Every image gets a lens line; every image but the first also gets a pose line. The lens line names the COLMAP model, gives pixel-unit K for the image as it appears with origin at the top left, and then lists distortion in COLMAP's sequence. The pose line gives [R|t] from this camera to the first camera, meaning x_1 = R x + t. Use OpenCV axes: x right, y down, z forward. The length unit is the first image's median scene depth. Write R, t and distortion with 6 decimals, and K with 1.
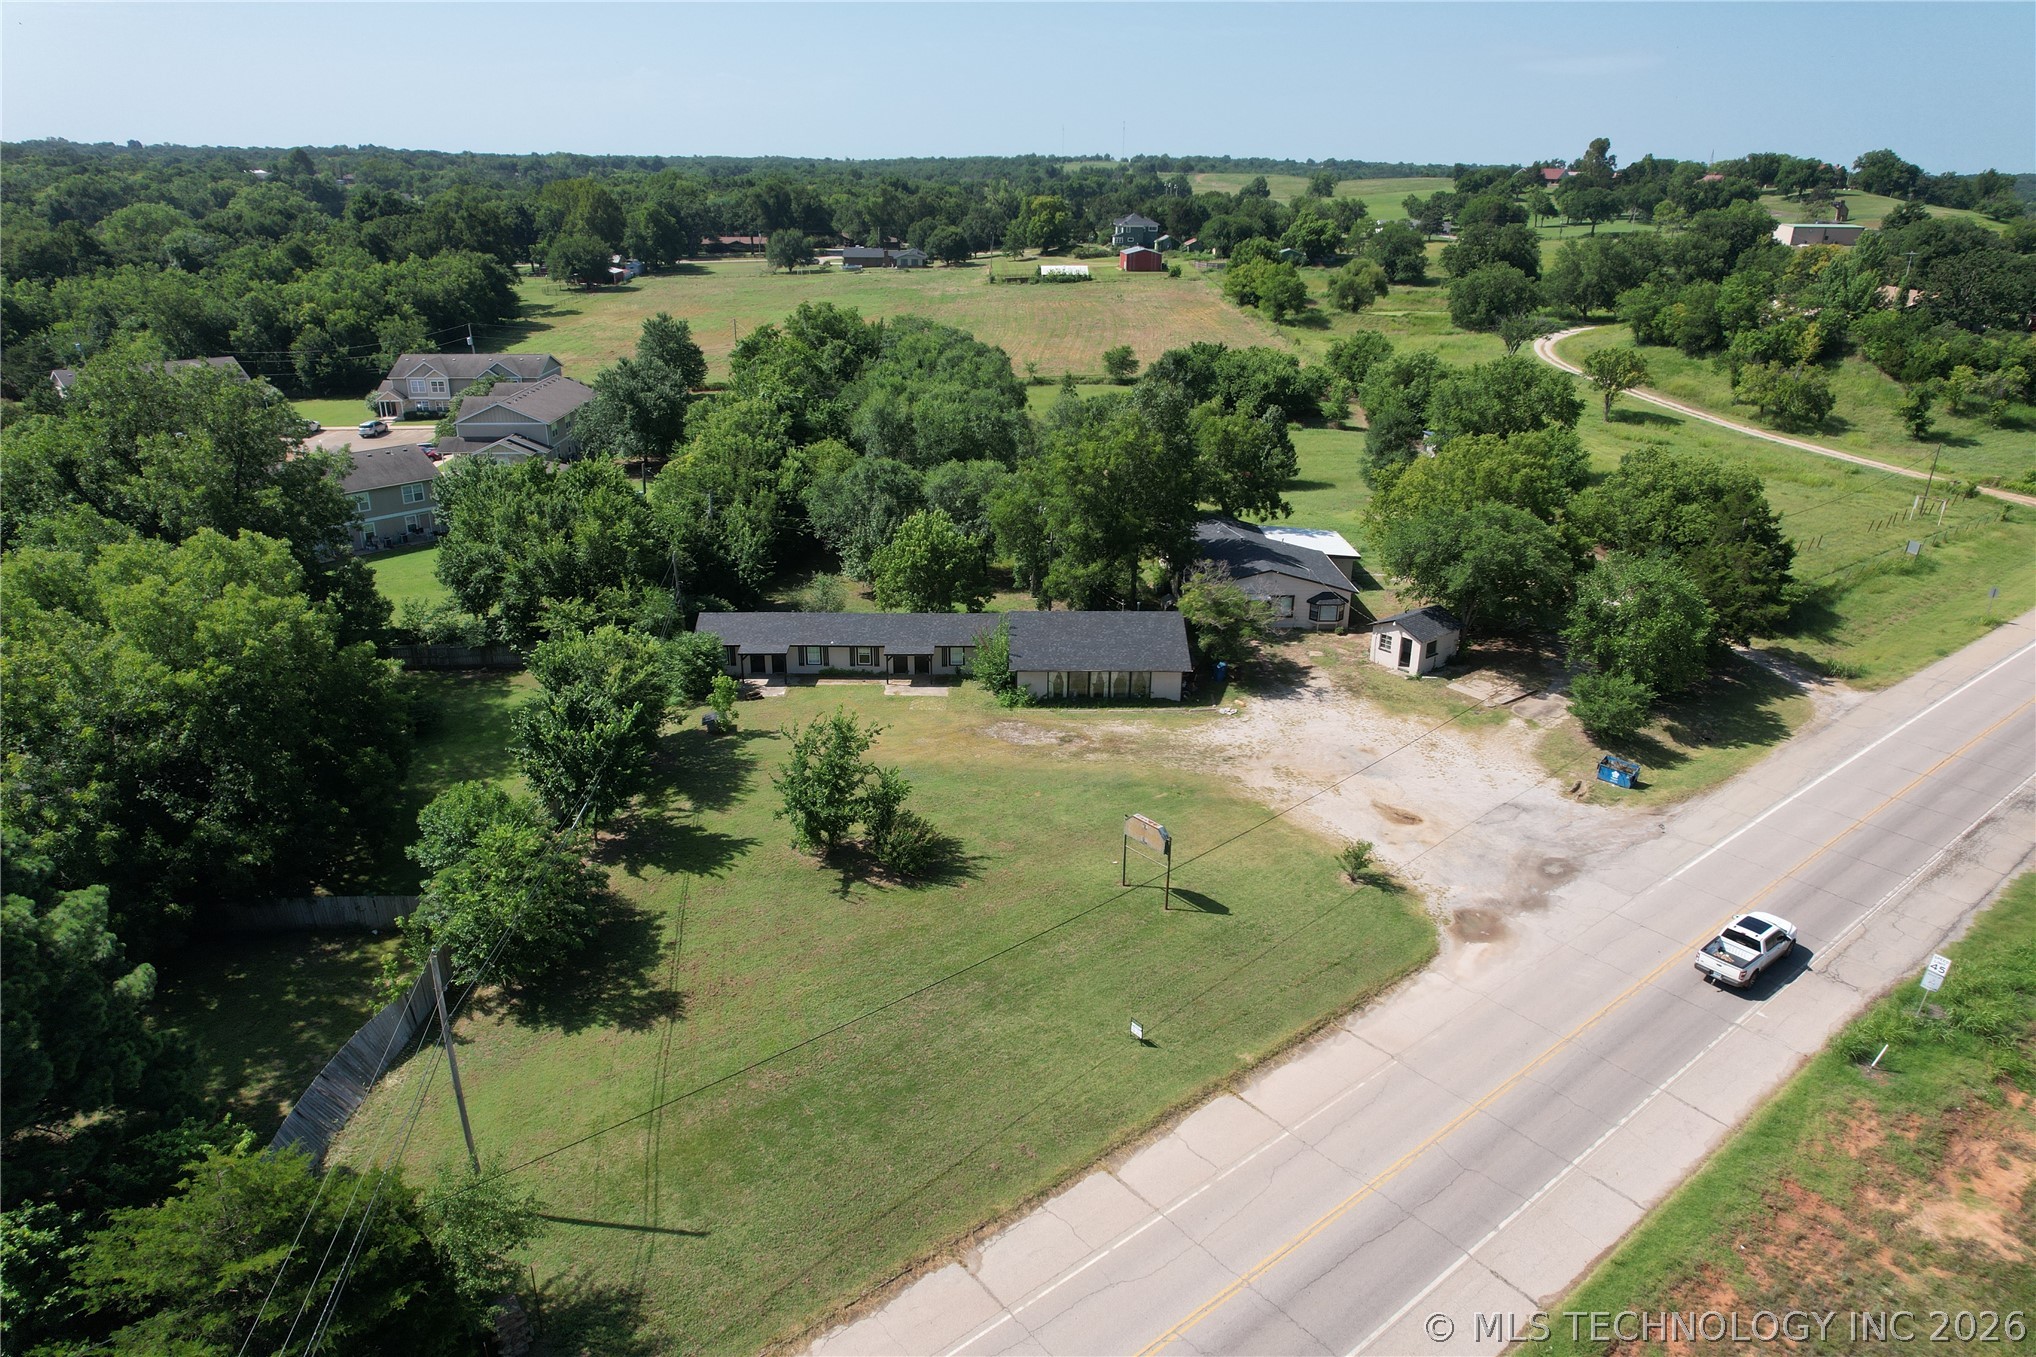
lens RADIAL K [[1289.4, 0, 1027.1], [0, 1289.4, 683.1], [0, 0, 1]] dist [-0.071431, 0.056459]
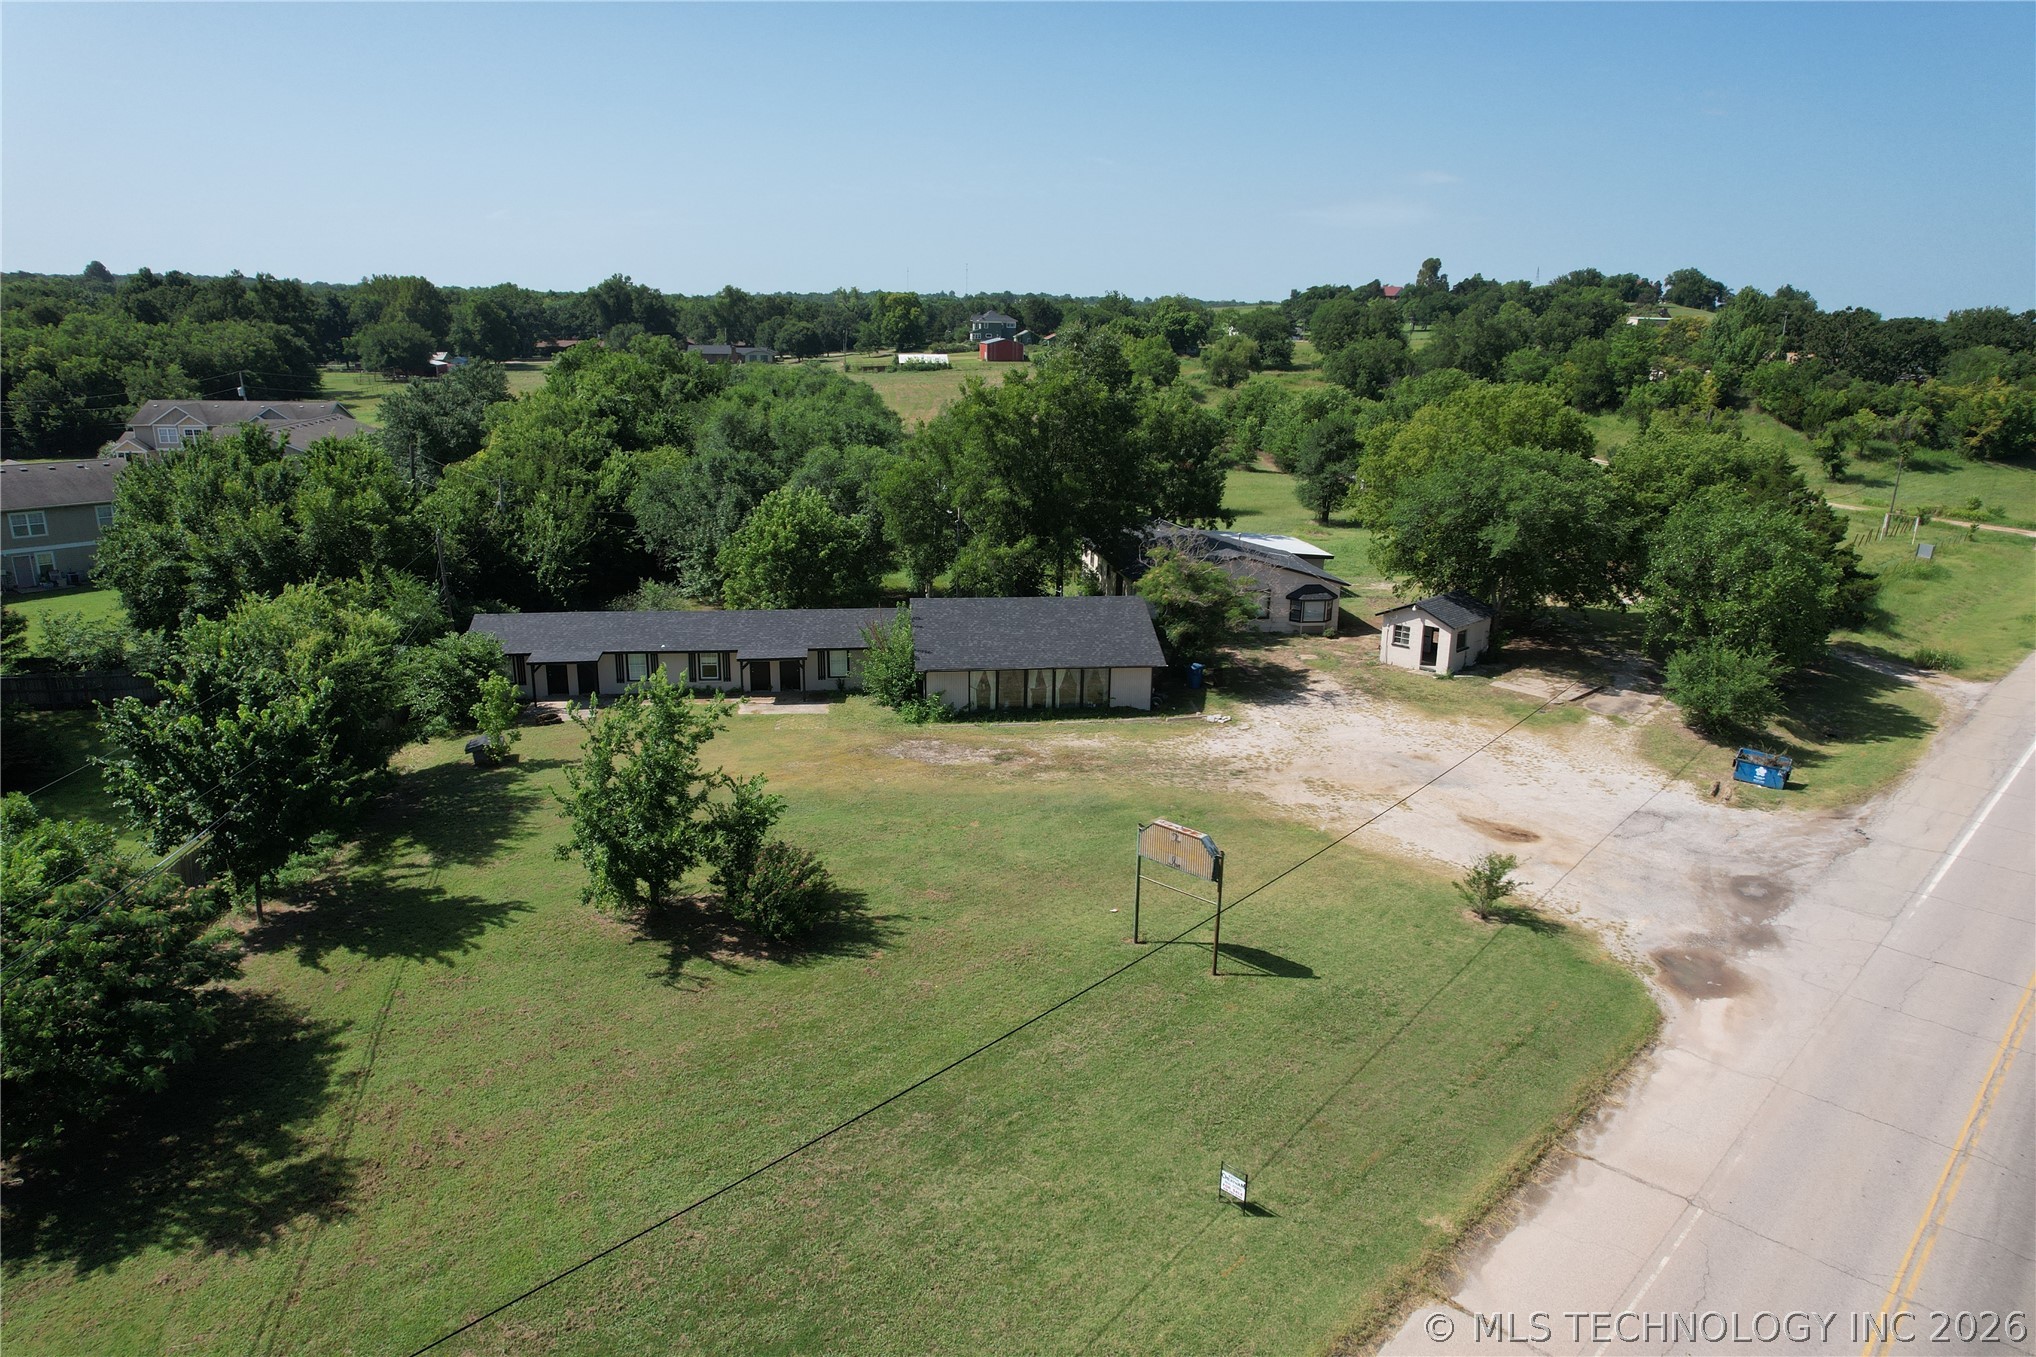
lens RADIAL K [[1289.4, 0, 1027.1], [0, 1289.4, 683.1], [0, 0, 1]] dist [-0.071431, 0.056459]
pose [[0.993295, -0.025119, 0.112842, -0.031764], [0.036519, 0.994305, -0.100121, 0.067687], [-0.109685, 0.103571, 0.988556, 0.277557]]
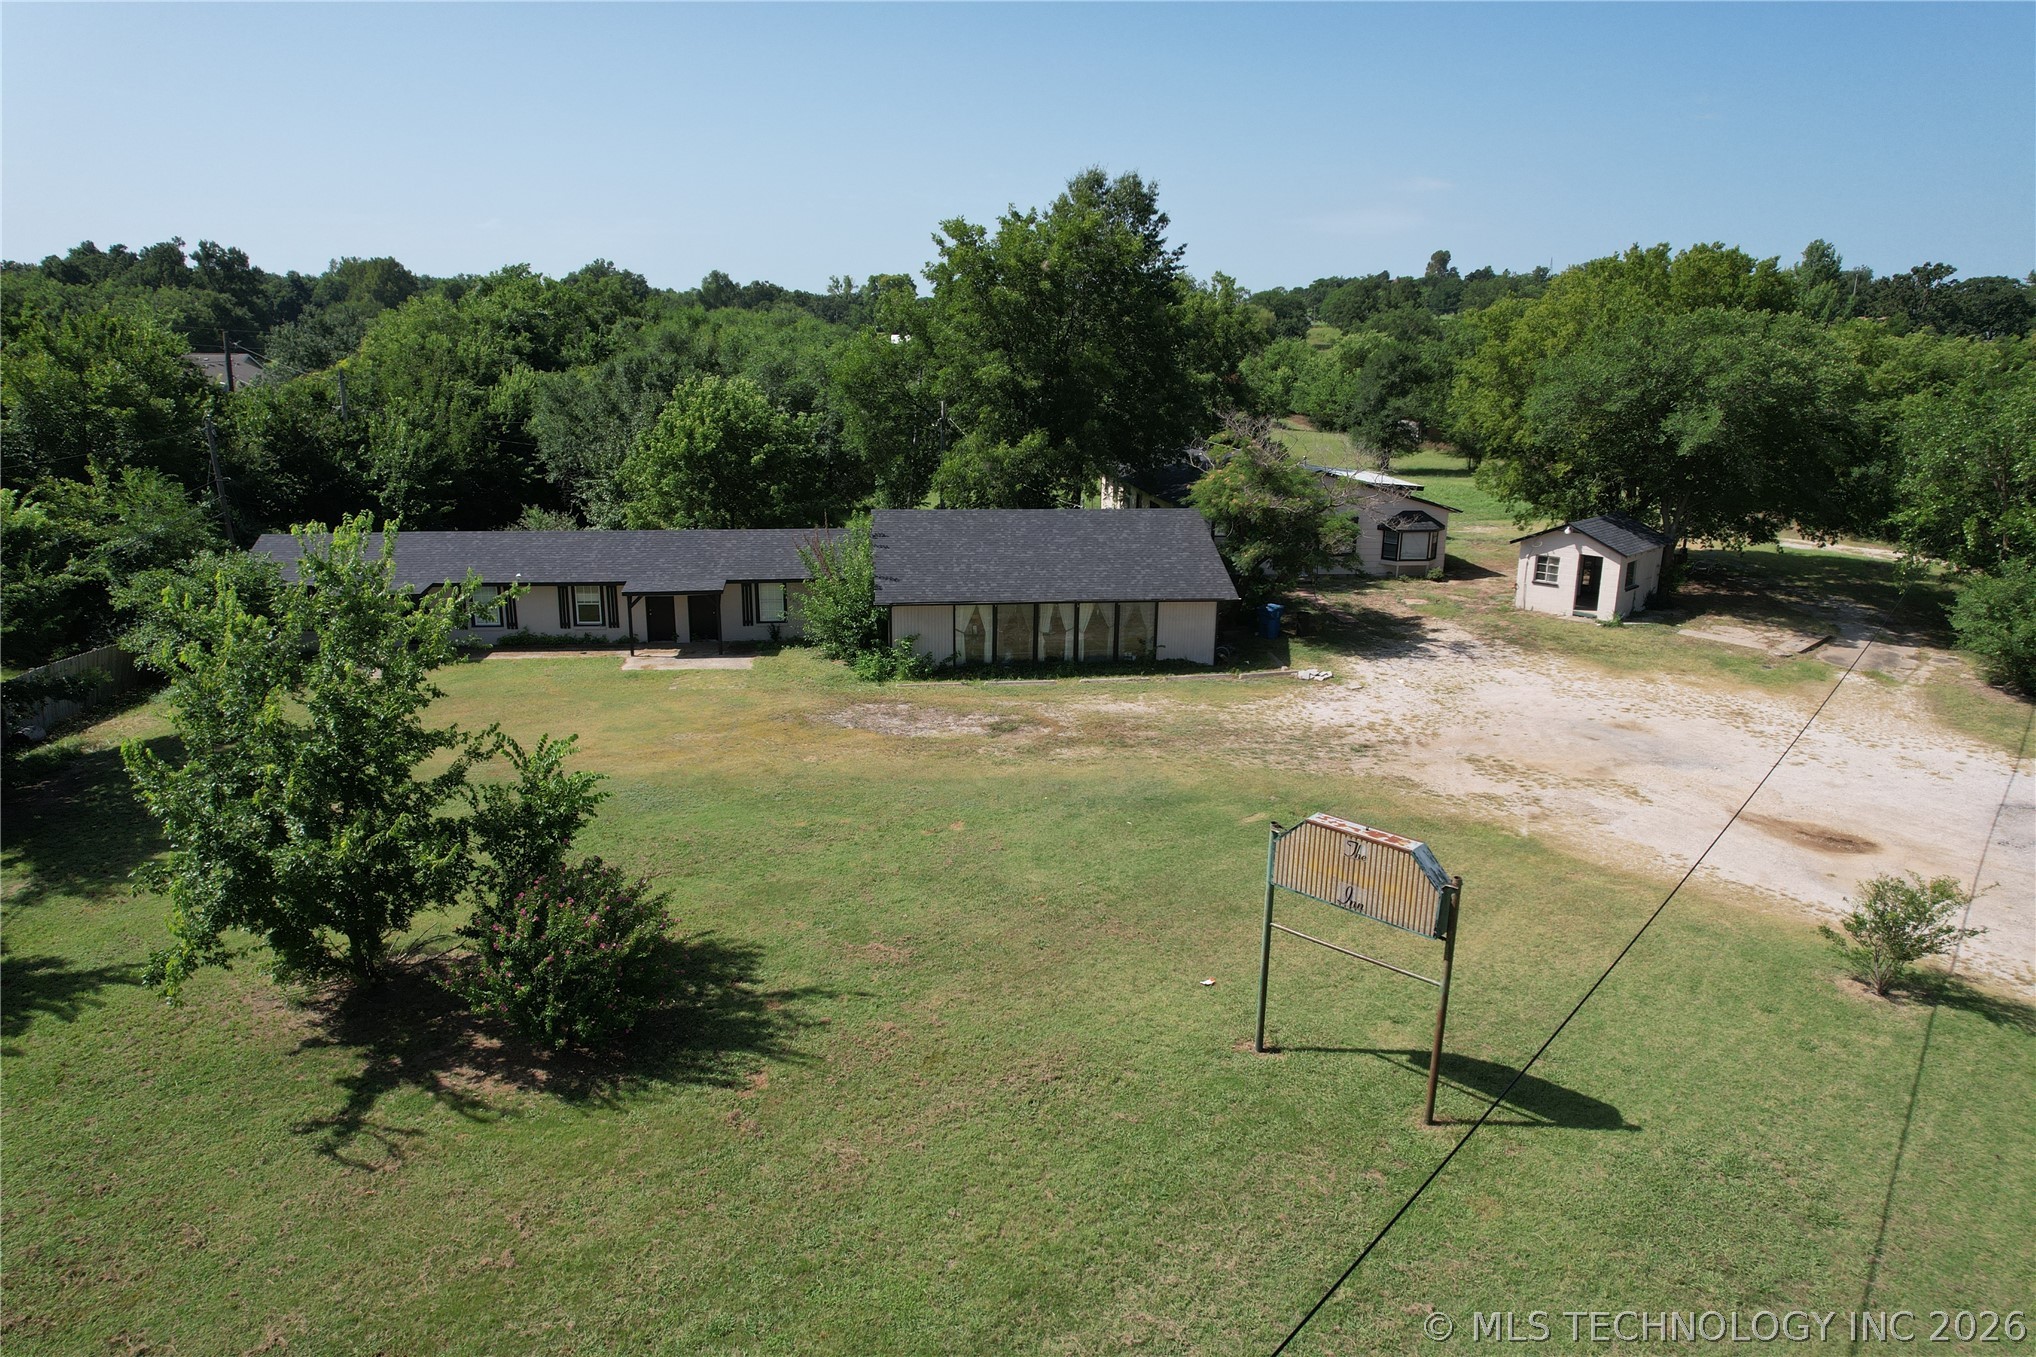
lens RADIAL K [[1289.4, 0, 1027.1], [0, 1289.4, 683.1], [0, 0, 1]] dist [-0.071431, 0.056459]
pose [[0.993142, -0.026328, 0.113909, -0.012503], [0.038535, 0.993583, -0.106336, 0.070947], [-0.110378, 0.109996, 0.987784, 0.494034]]
